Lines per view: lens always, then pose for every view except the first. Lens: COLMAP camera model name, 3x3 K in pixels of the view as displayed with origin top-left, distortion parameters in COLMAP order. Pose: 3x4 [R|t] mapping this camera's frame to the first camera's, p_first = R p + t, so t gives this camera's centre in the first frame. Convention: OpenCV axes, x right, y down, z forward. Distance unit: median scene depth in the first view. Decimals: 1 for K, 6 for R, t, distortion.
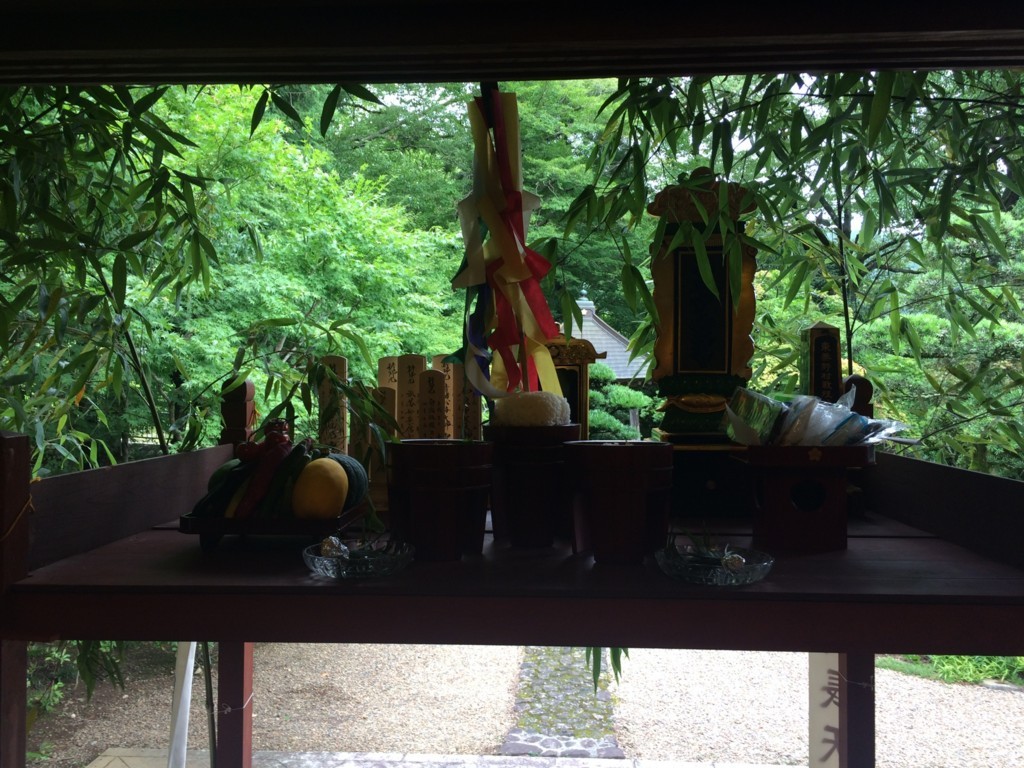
lens RADIAL K [[877.9, 0, 507.4], [0, 877.9, 385.8], [0, 0, 1]] dist [0.039547, -0.052864]
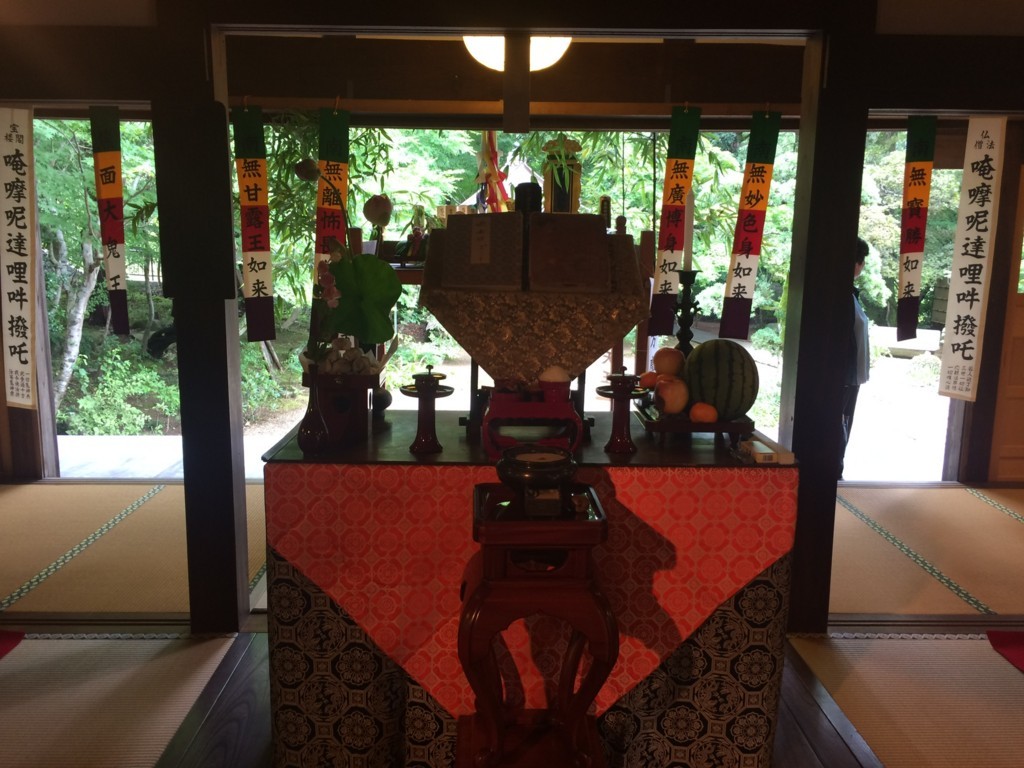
lens RADIAL K [[877.9, 0, 510.6], [0, 877.9, 382.0], [0, 0, 1]] dist [0.039547, -0.052864]
pose [[0.996691, -0.003450, 0.081208, -0.044174], [-0.010427, 0.985418, 0.169833, 0.011440], [-0.080609, -0.170117, 0.982121, -0.500424]]
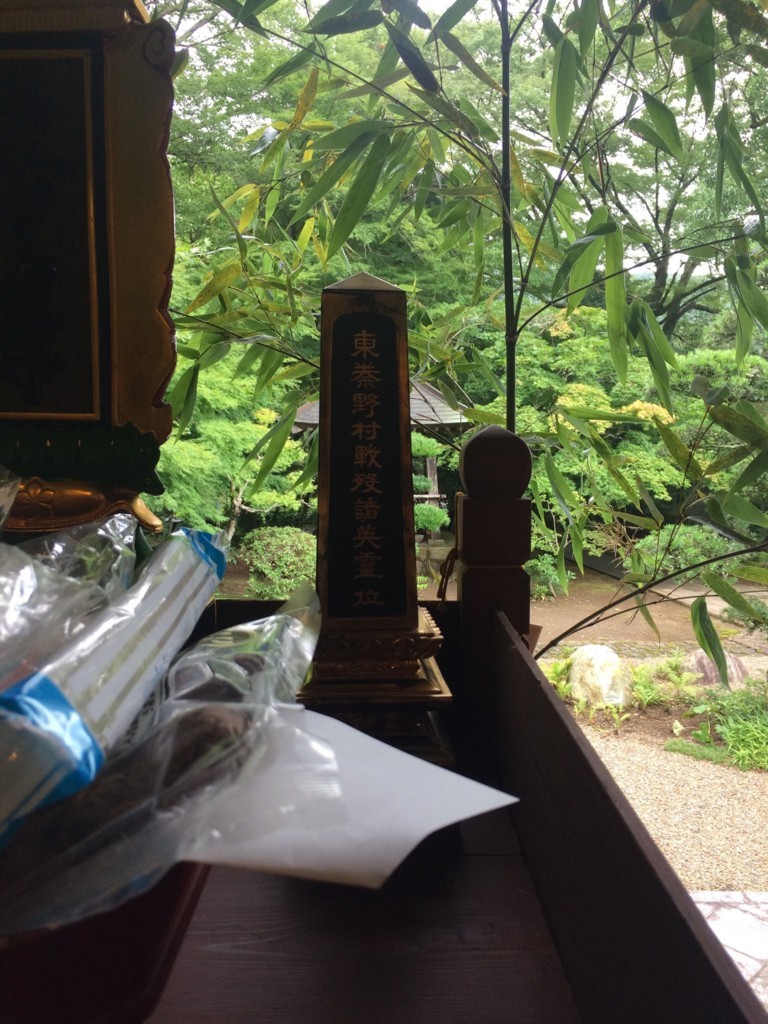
lens RADIAL K [[877.9, 0, 384.3], [0, 877.9, 508.7], [0, 0, 1]] dist [0.039547, -0.052864]
pose [[0.998283, -0.001225, 0.058555, 0.087199], [-0.003972, 0.996064, 0.088549, -0.002753], [-0.058433, -0.088630, 0.994349, 0.161997]]
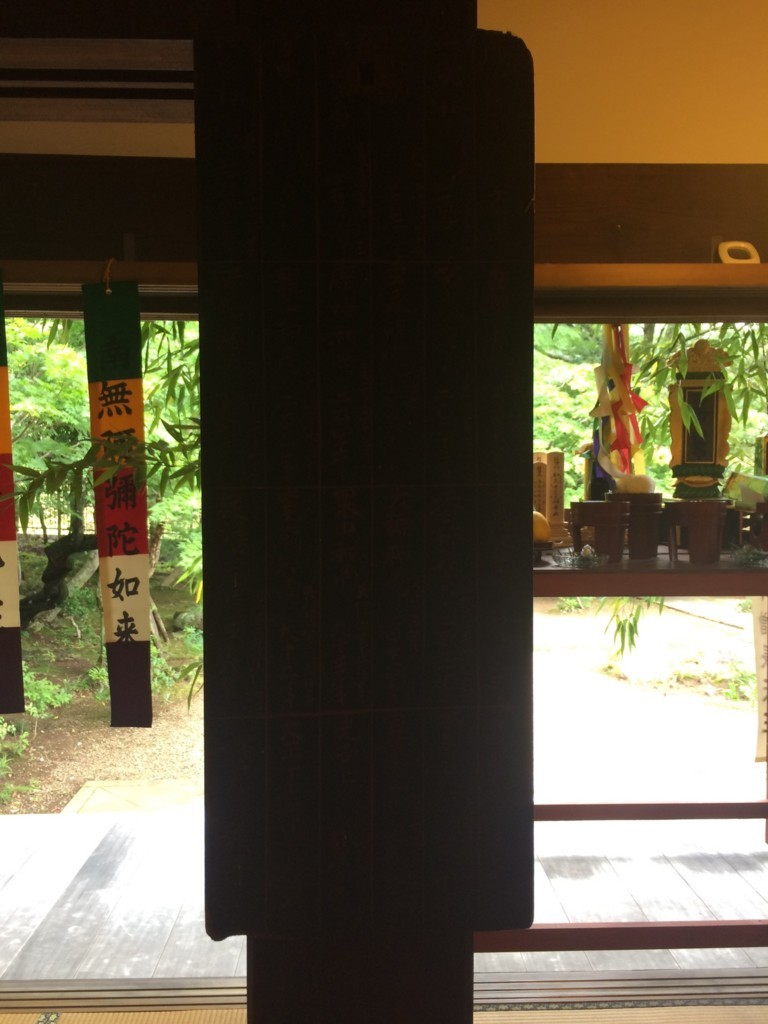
lens RADIAL K [[877.9, 0, 386.5], [0, 877.9, 514.8], [0, 0, 1]] dist [0.039547, -0.052864]
pose [[0.995399, -0.009281, 0.095362, -0.152920], [0.004536, 0.998746, 0.049858, -0.000769], [-0.095705, -0.049196, 0.994193, -0.175801]]
